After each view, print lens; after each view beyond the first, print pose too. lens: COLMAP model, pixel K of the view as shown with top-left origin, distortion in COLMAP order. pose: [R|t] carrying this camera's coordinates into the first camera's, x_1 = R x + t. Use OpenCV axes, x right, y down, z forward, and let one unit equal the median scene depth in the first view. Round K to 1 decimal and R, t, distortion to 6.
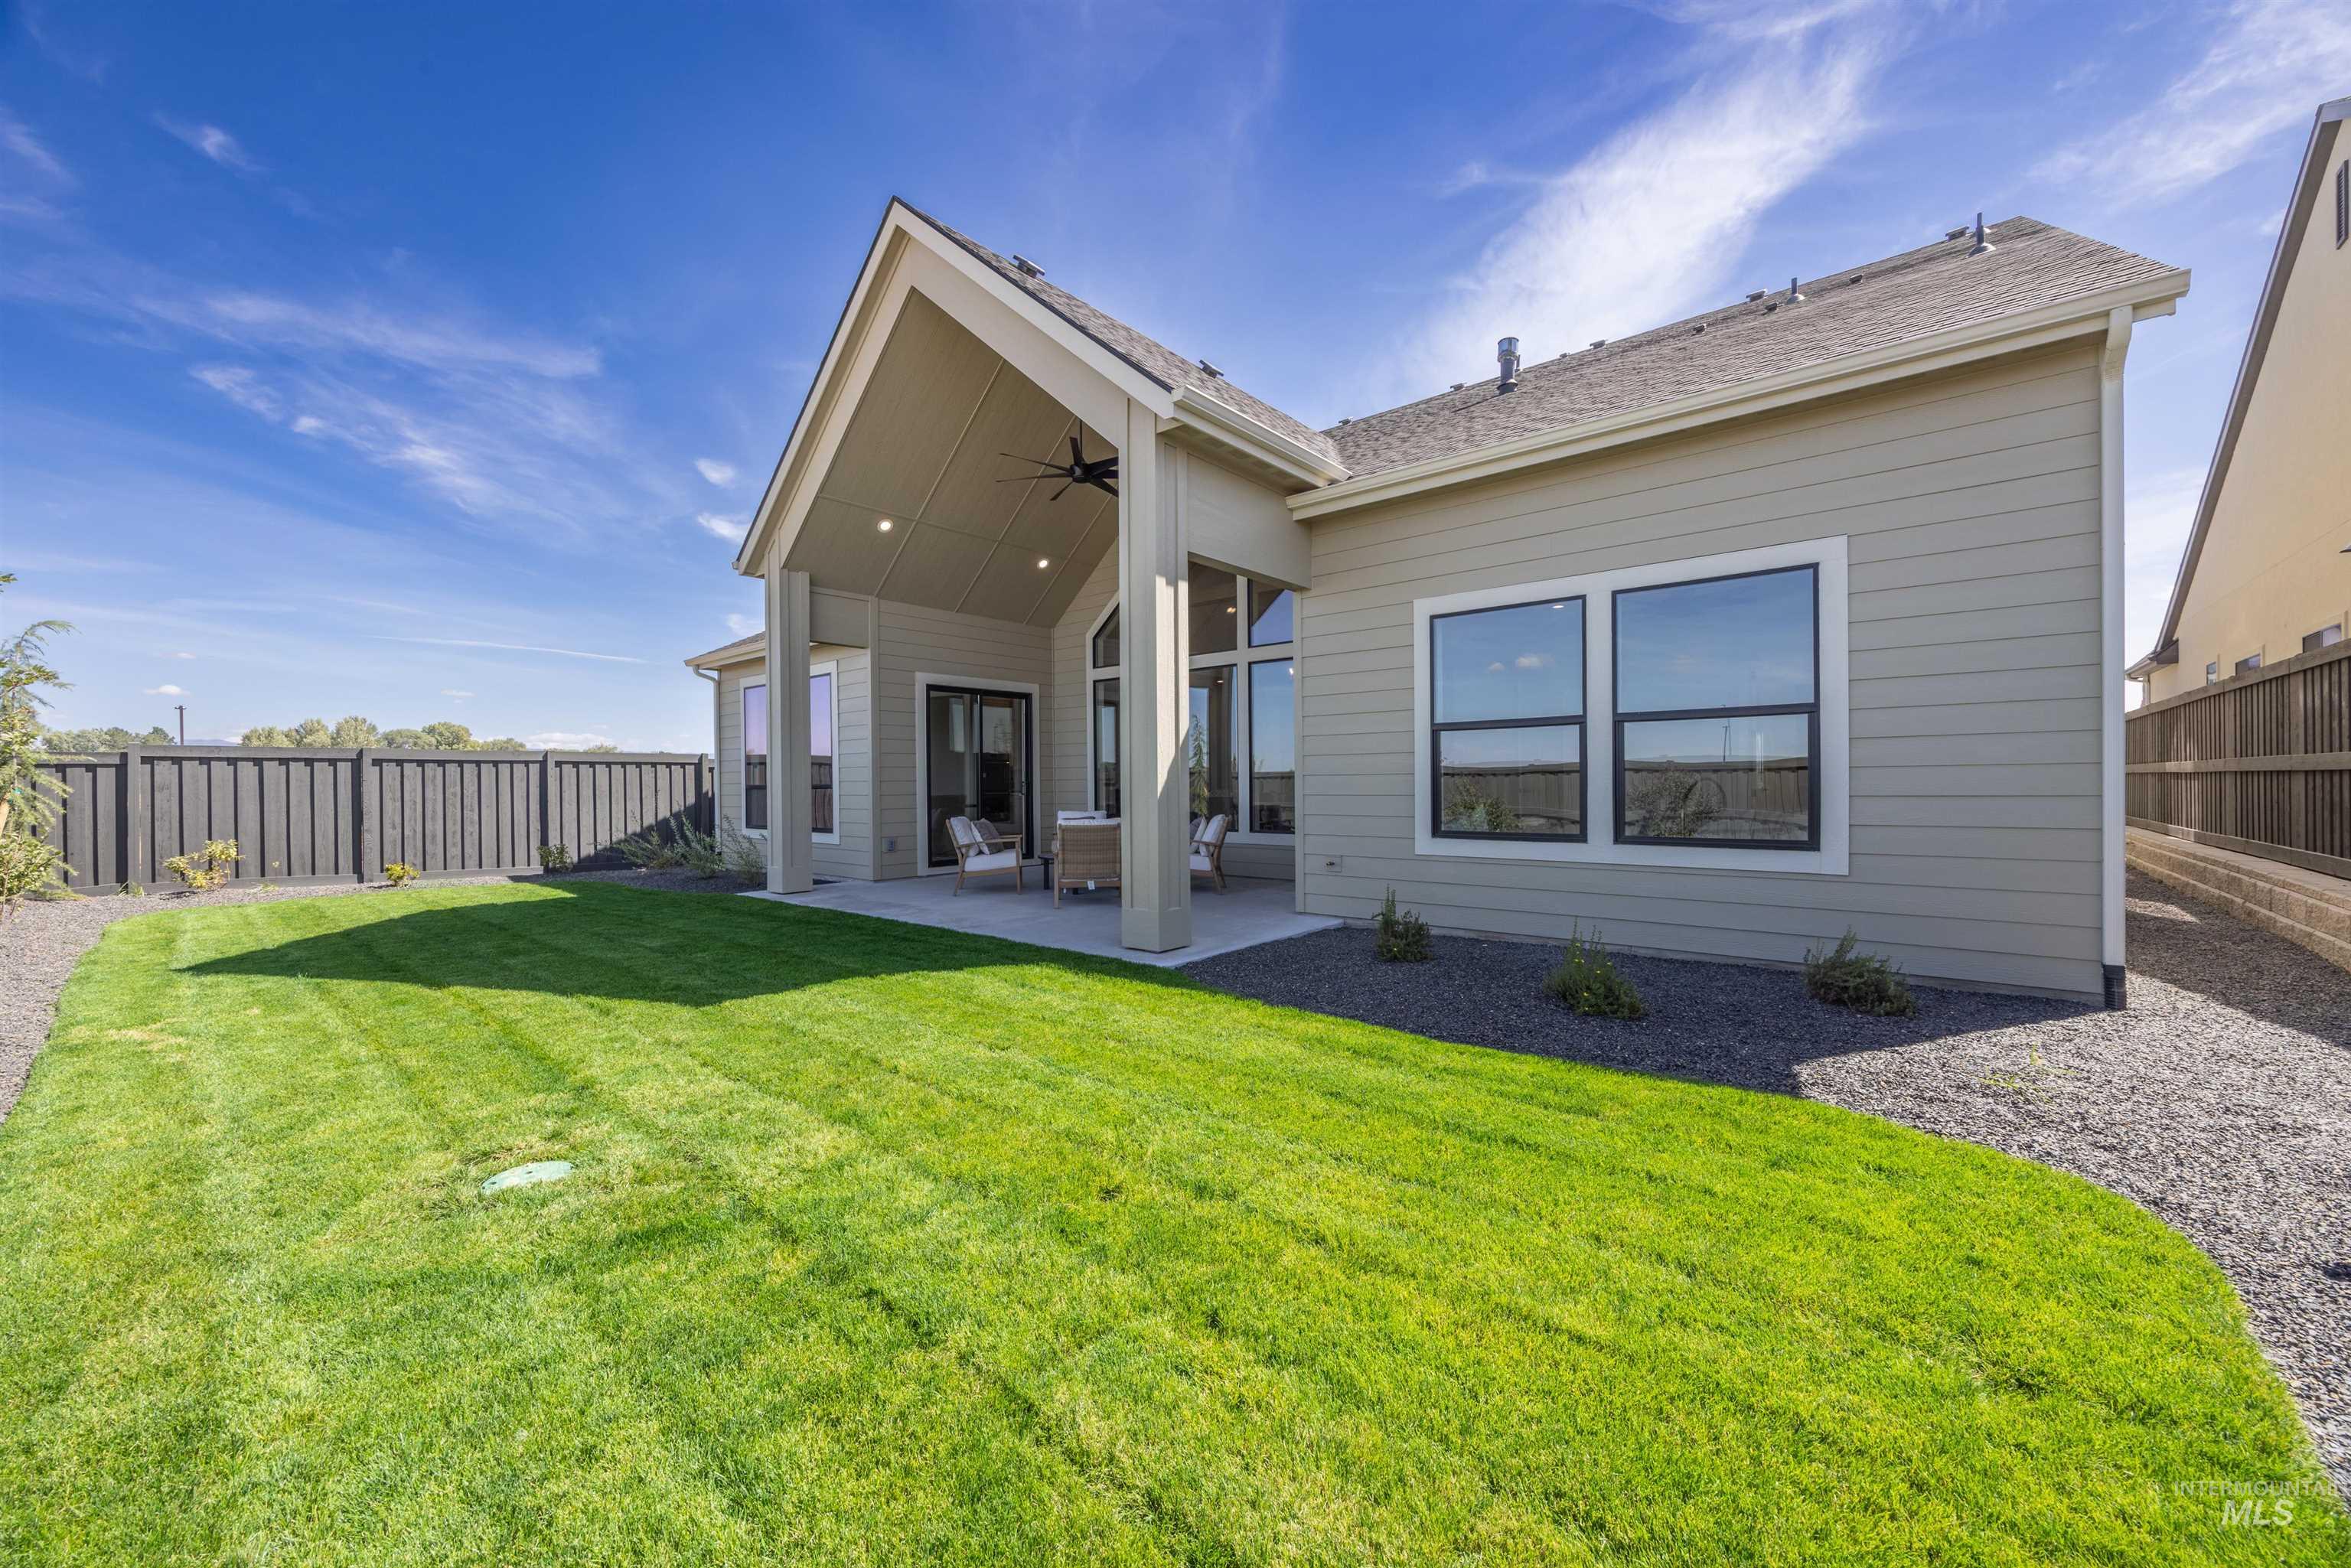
lens RADIAL K [[891.4, 0, 1172.3], [0, 891.4, 791.7], [0, 0, 1]] dist [0.001213, 0.000265]
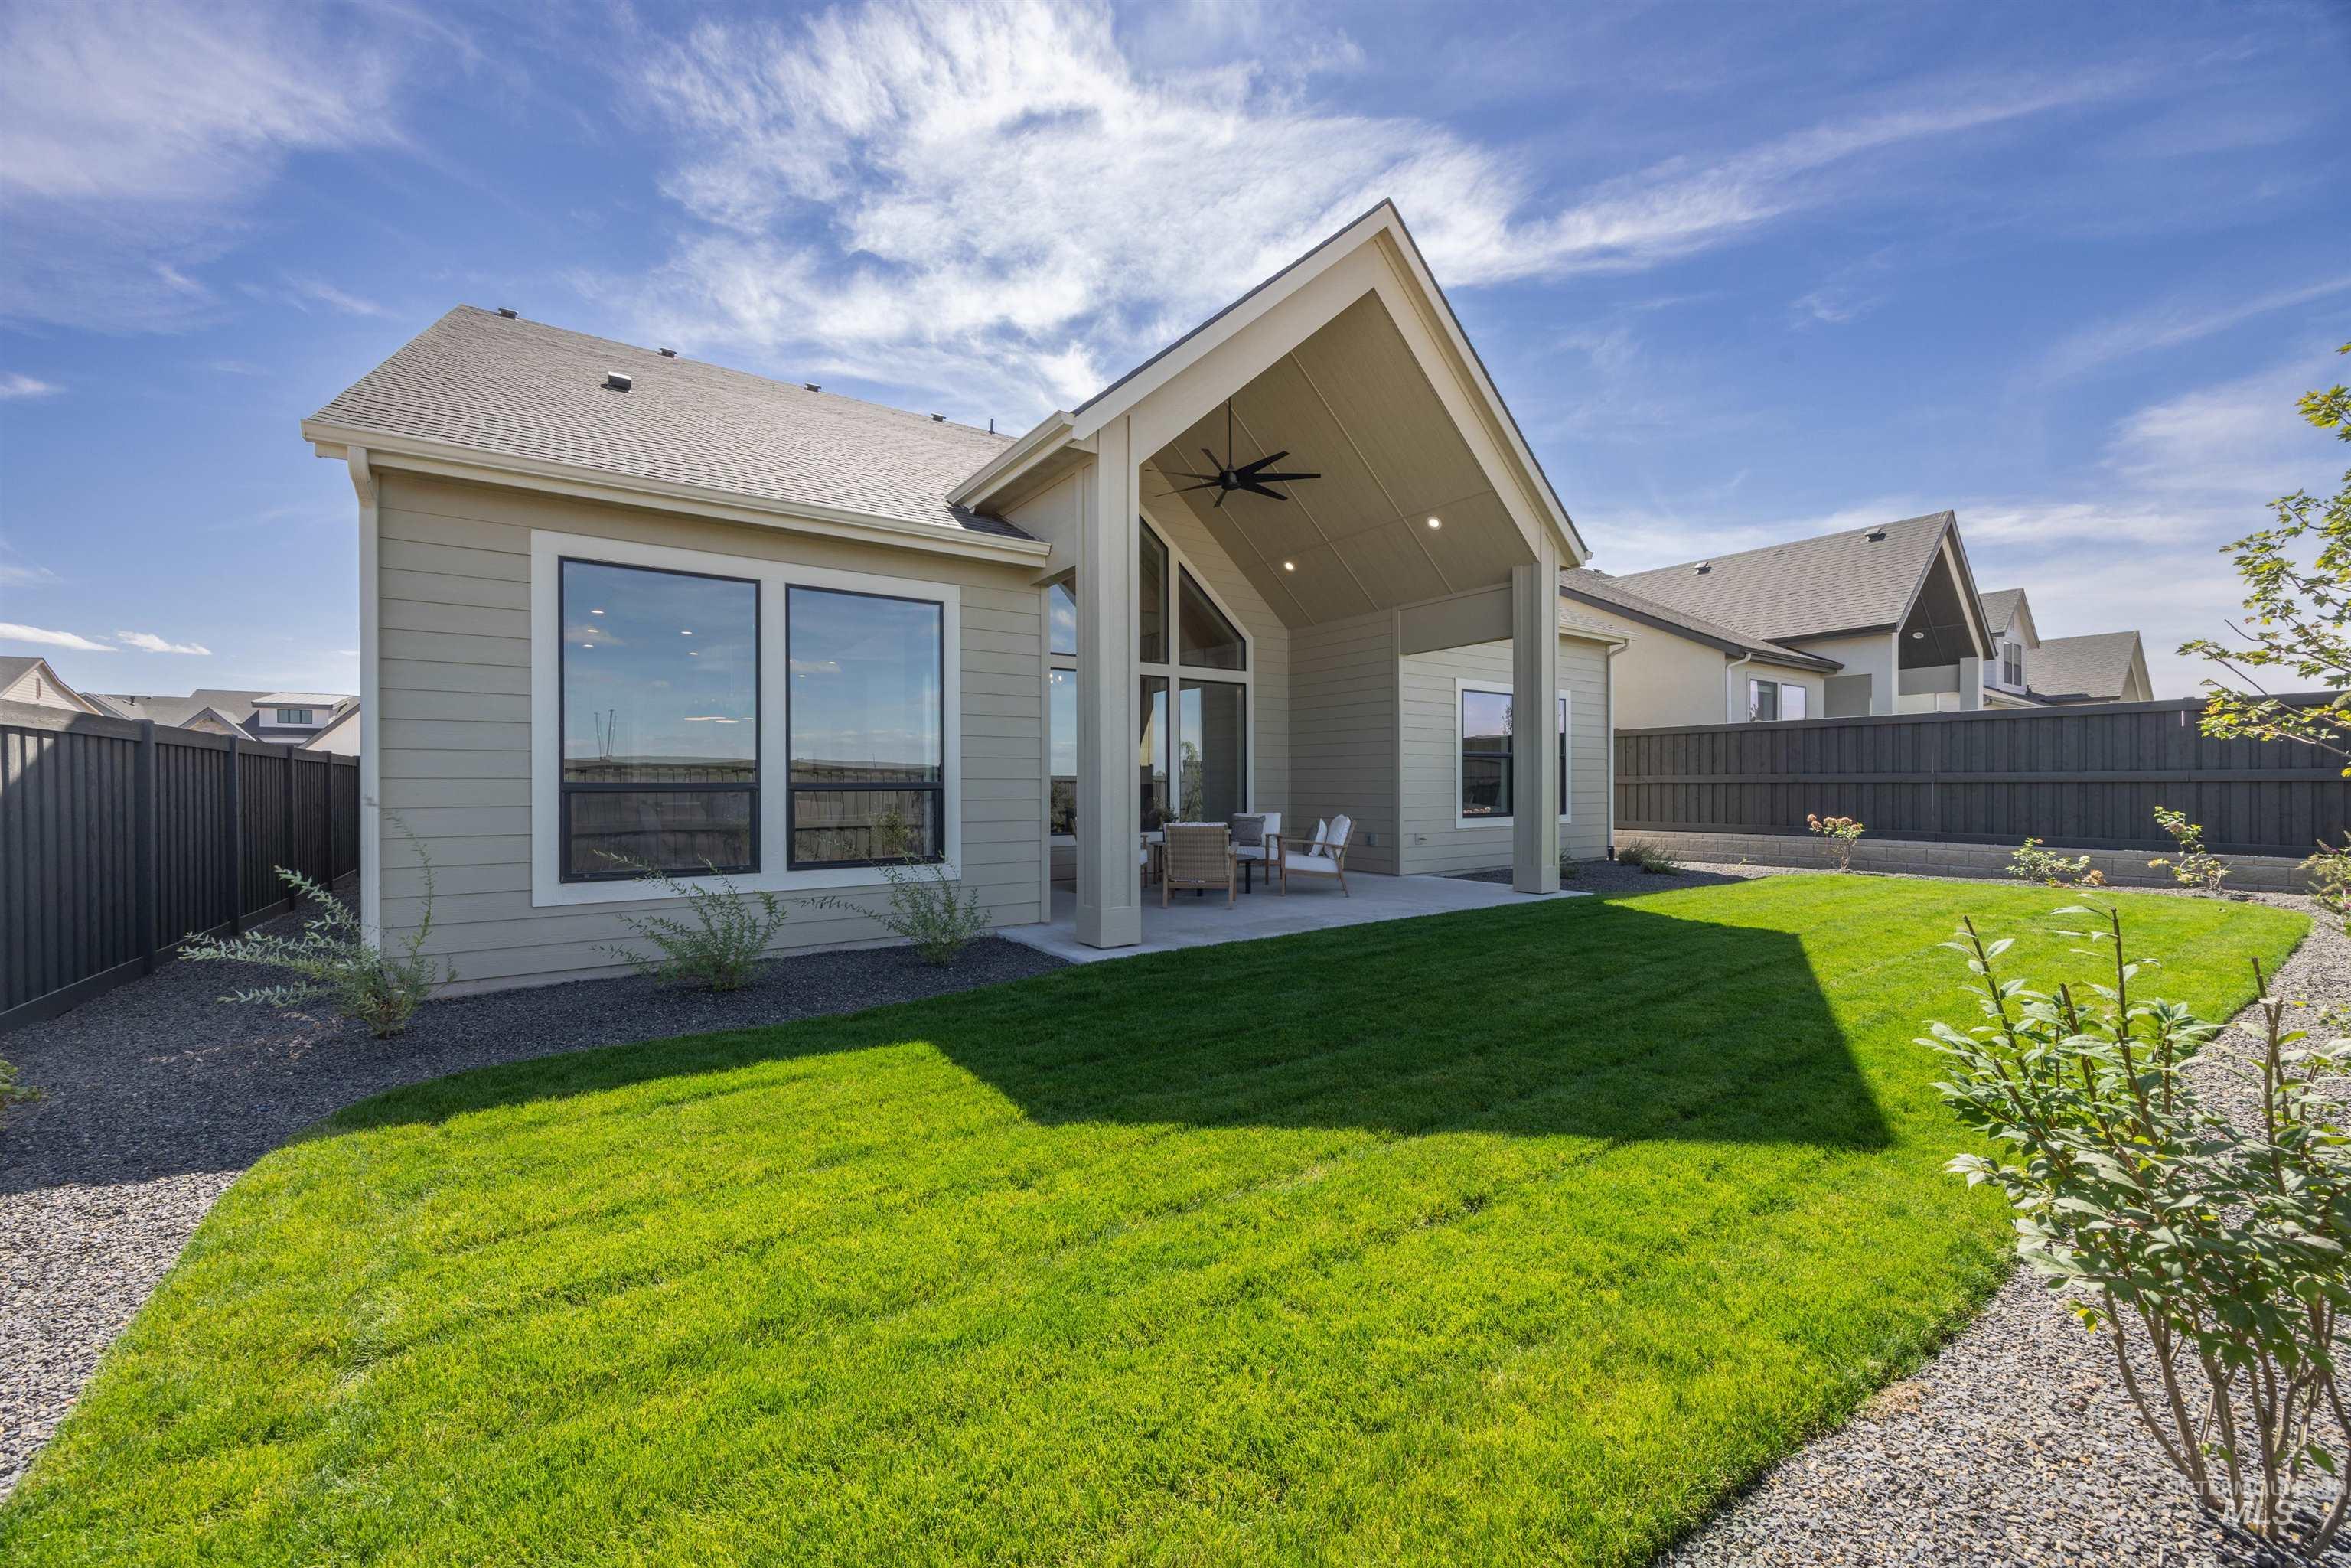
lens RADIAL K [[908.8, 0, 1175.2], [0, 908.8, 804.3], [0, 0, 1]] dist [-0.000170, -0.000135]
pose [[0.235027, -0.007036, 0.971963, -1.408680], [0.011364, 0.999925, 0.004490, 0.008914], [-0.971922, 0.009991, 0.235089, 1.025724]]
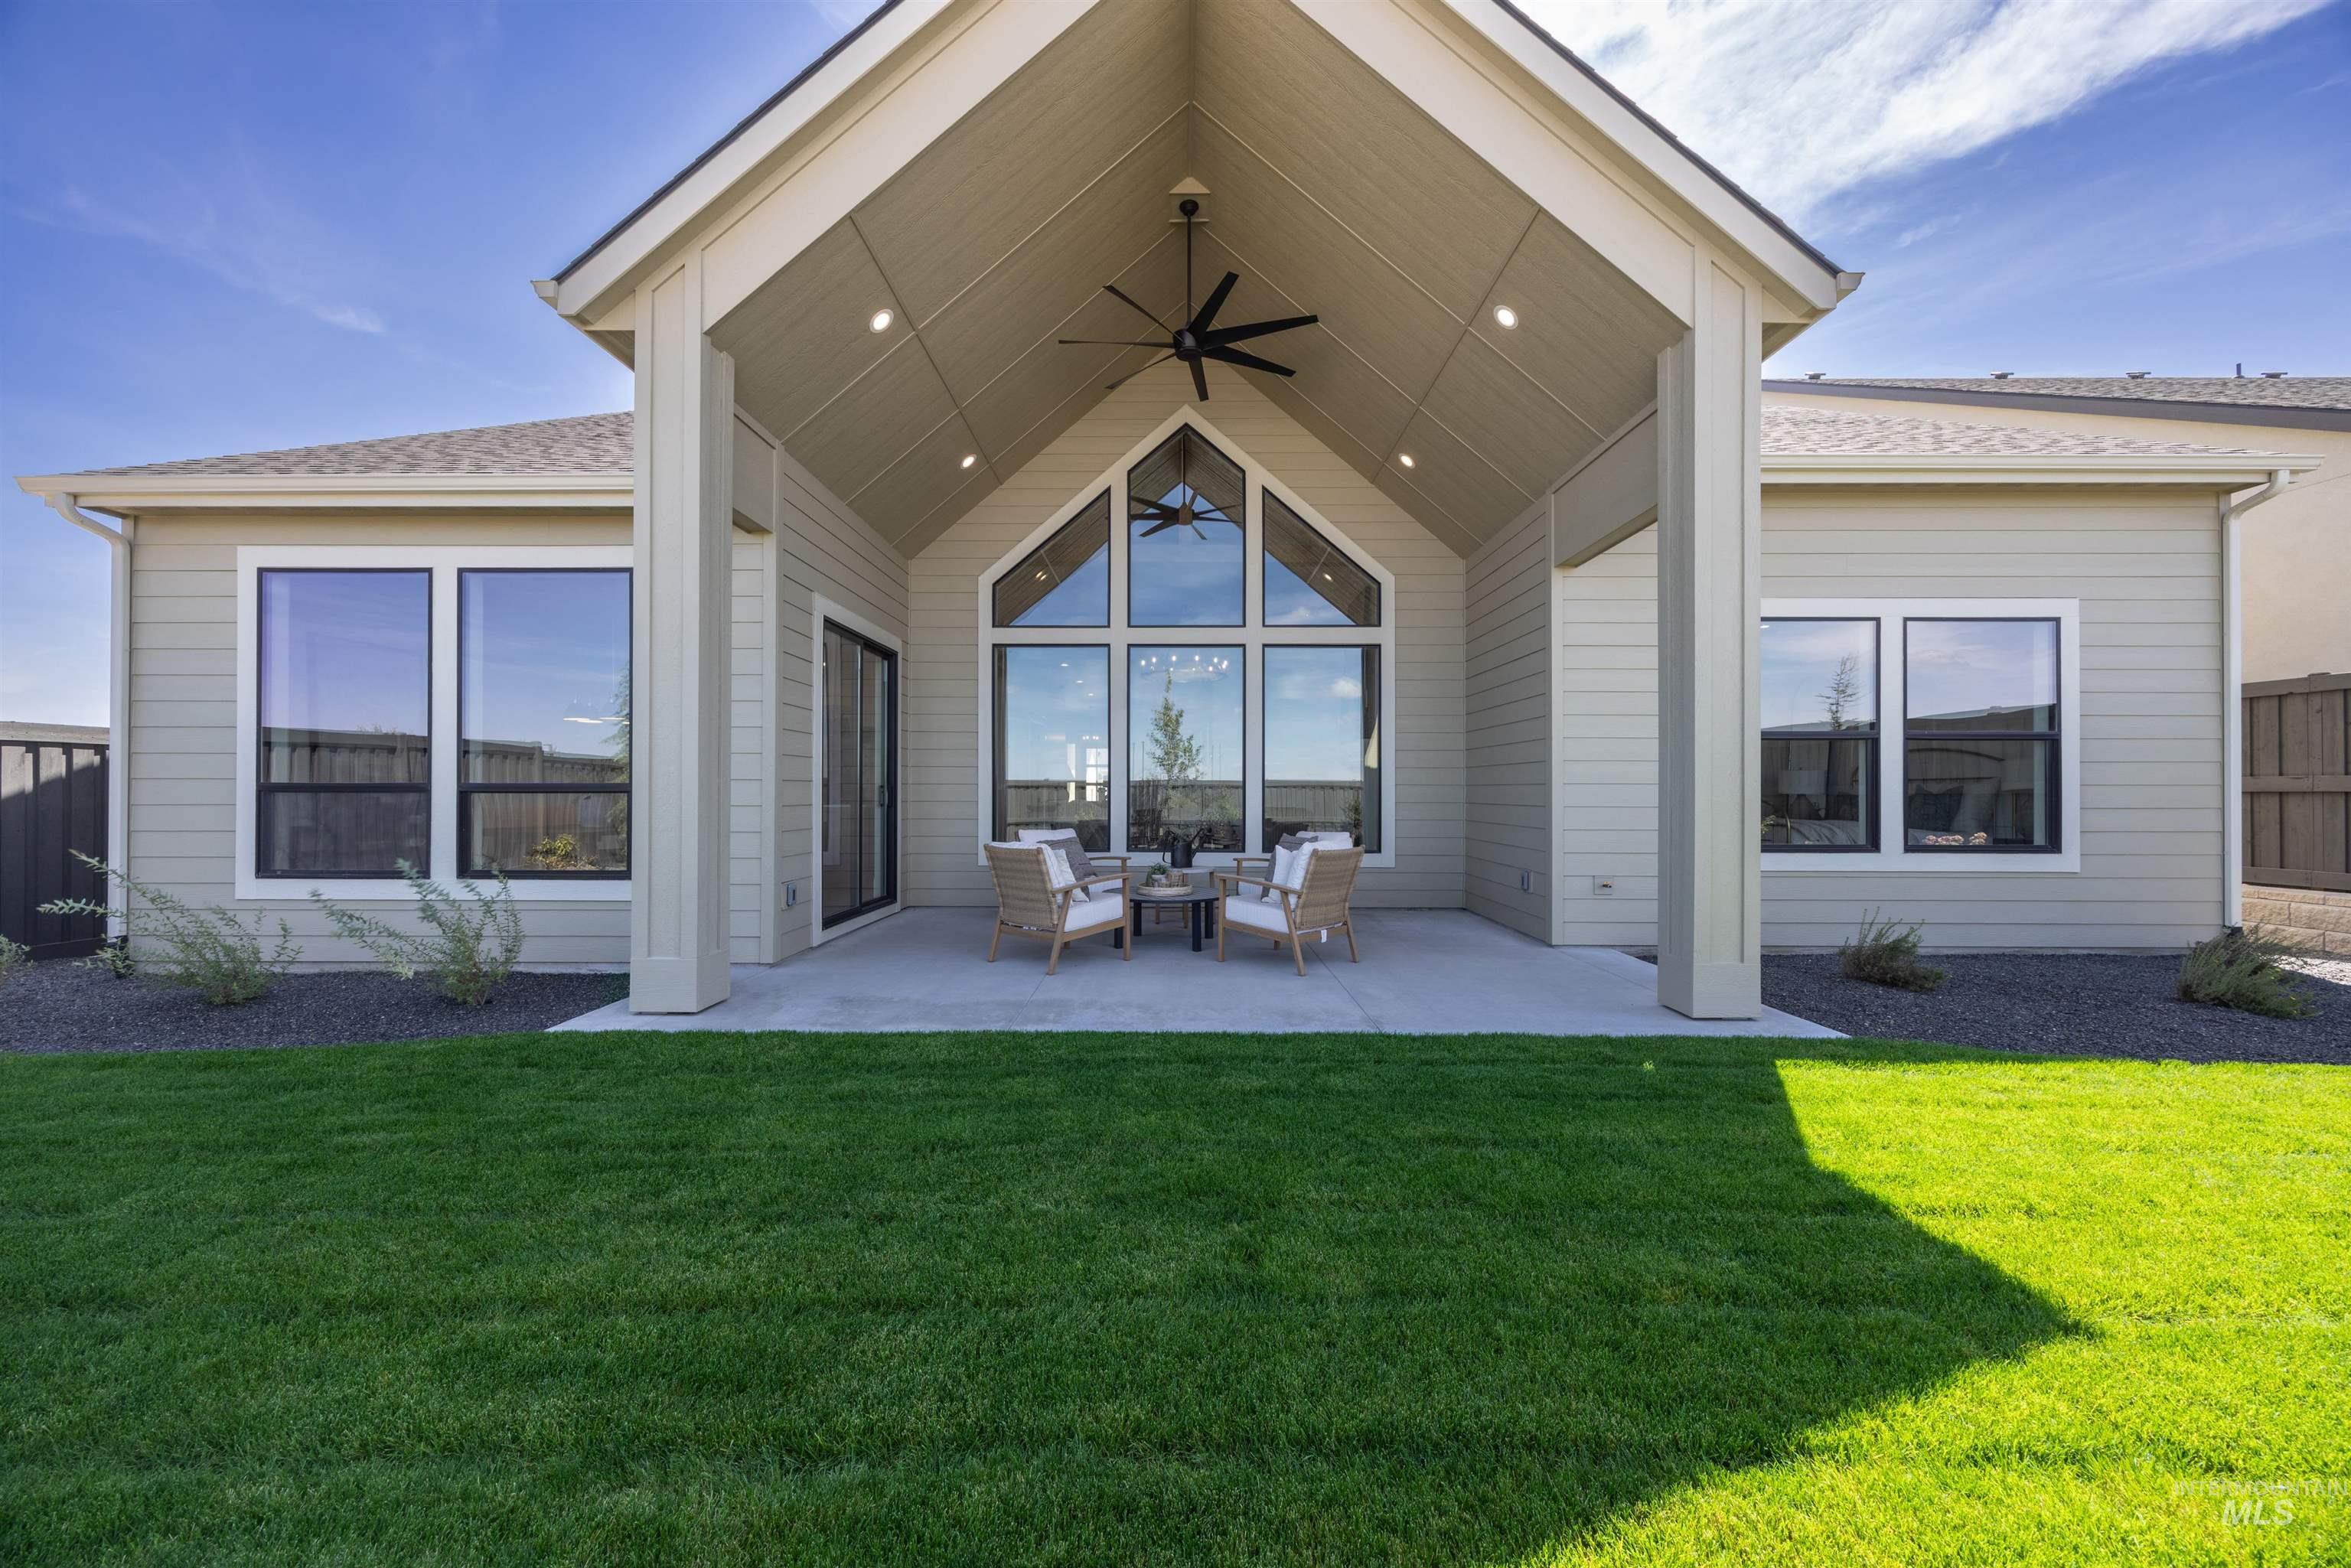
lens RADIAL K [[908.6, 0, 1175.0], [0, 908.6, 764.3], [0, 0, 1]] dist [-0.000113, -0.000014]
pose [[0.765836, 0.036825, 0.641981, -0.704998], [-0.004293, 0.998629, -0.052161, 0.010972], [-0.643021, 0.037191, 0.764945, 0.586431]]
